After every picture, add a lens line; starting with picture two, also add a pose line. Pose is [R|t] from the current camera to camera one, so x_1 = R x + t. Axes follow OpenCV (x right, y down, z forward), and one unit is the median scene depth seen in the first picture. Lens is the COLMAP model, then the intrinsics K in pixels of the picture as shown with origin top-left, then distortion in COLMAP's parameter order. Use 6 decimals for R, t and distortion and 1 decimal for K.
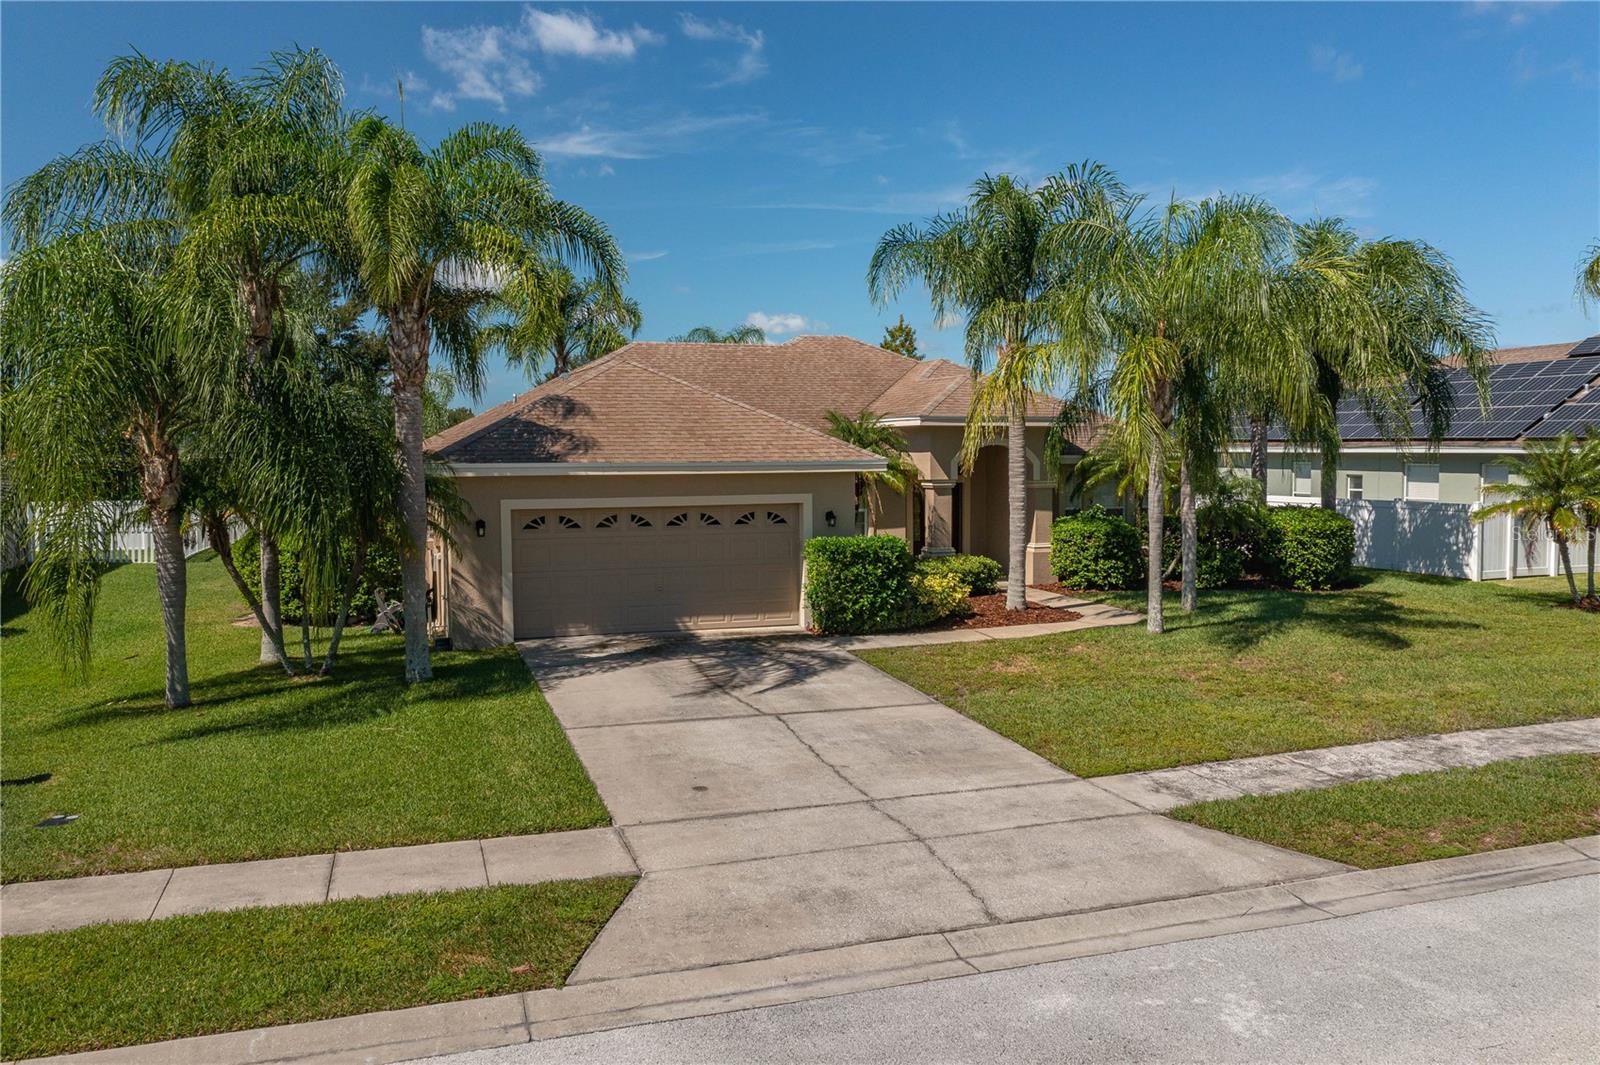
lens RADIAL K [[1273.9, 0, 797.8], [0, 1273.9, 530.9], [0, 0, 1]] dist [-0.010988, -0.003434]
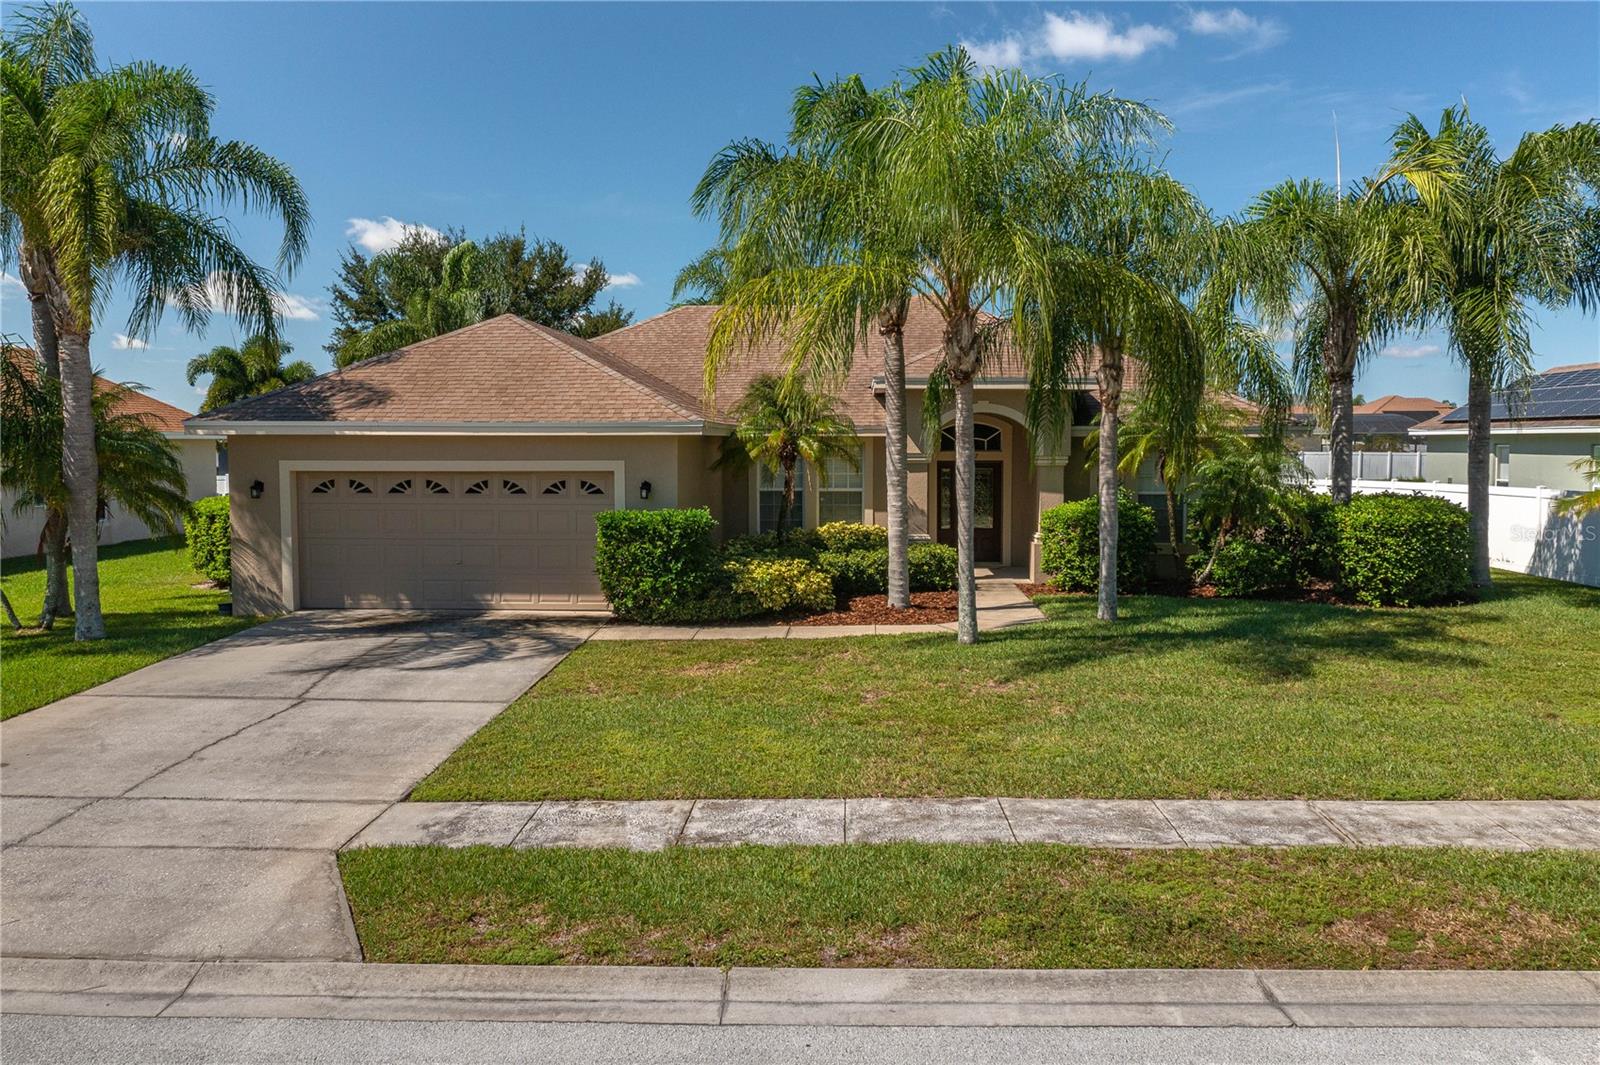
lens RADIAL K [[1327.4, 0, 805.3], [0, 1327.4, 475.5], [0, 0, 1]] dist [-0.022475, 0.001283]
pose [[0.935268, 0.014747, -0.353633, 0.485729], [-0.029350, 0.998922, -0.035968, 0.010929], [0.352722, 0.044019, 0.934692, 0.210849]]
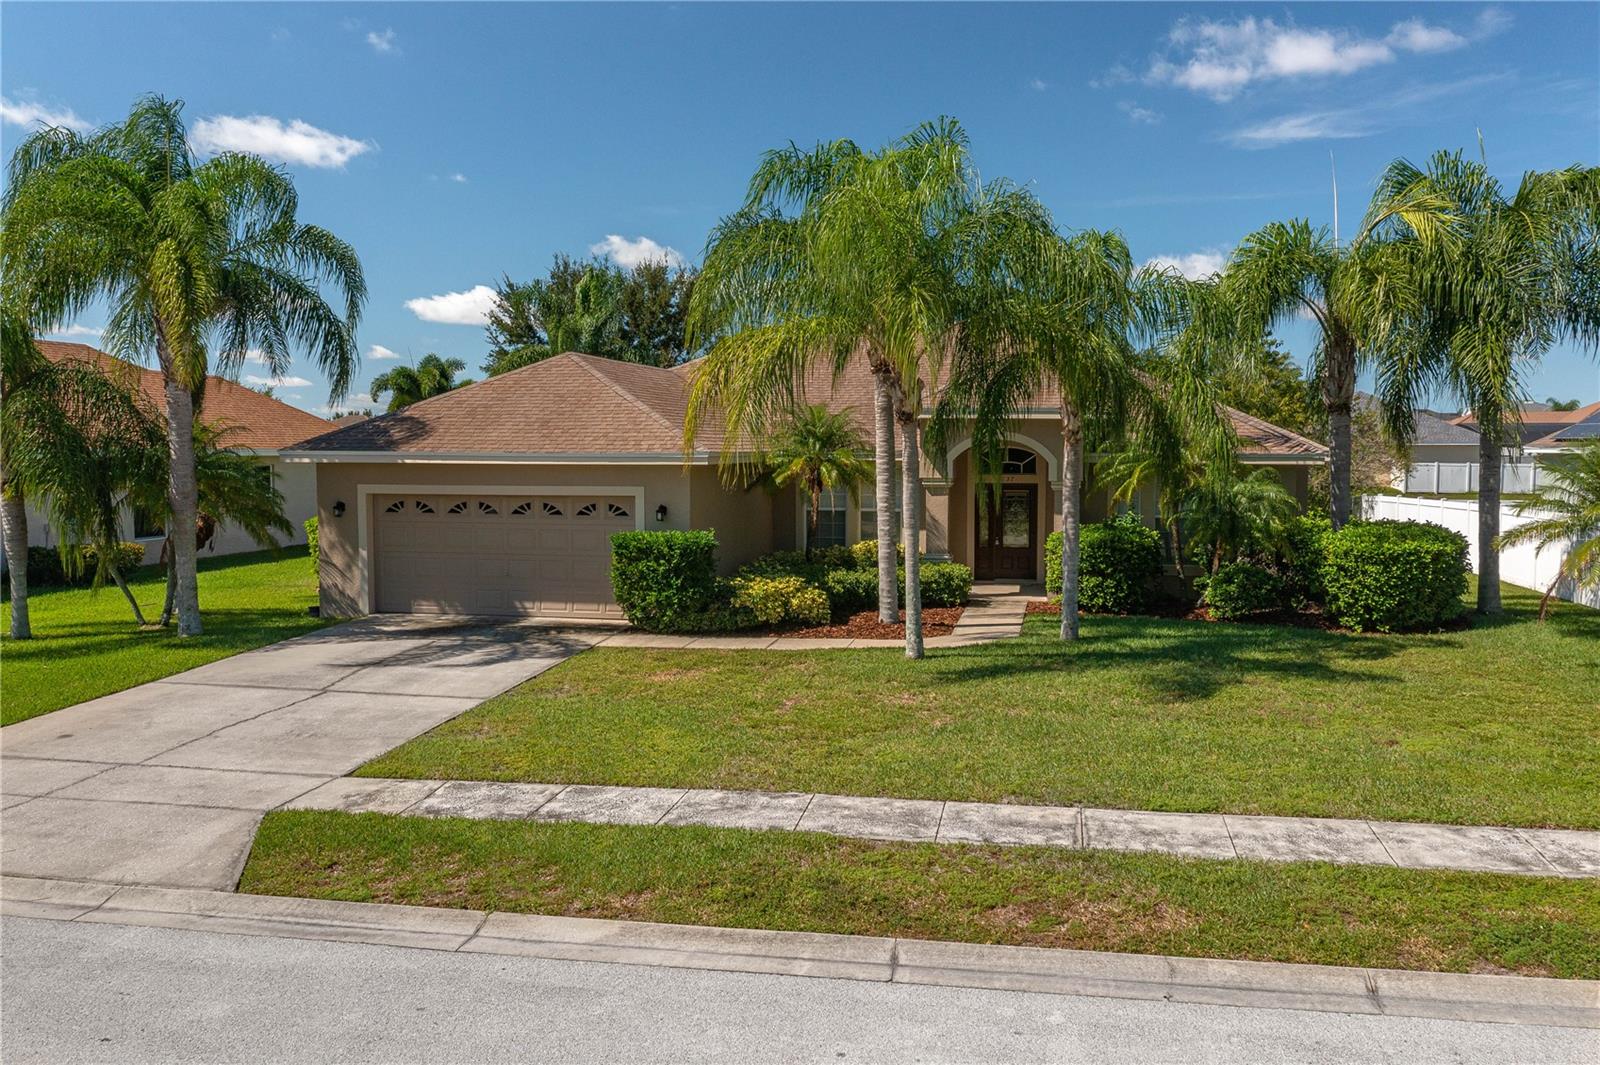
lens RADIAL K [[1312.0, 0, 800.5], [0, 1312.0, 455.9], [0, 0, 1]] dist [-0.024378, 0.001882]
pose [[0.871613, 0.011636, -0.490057, 0.662868], [-0.040581, 0.997999, -0.048481, -0.009530], [0.488512, 0.062144, 0.870341, 0.191116]]
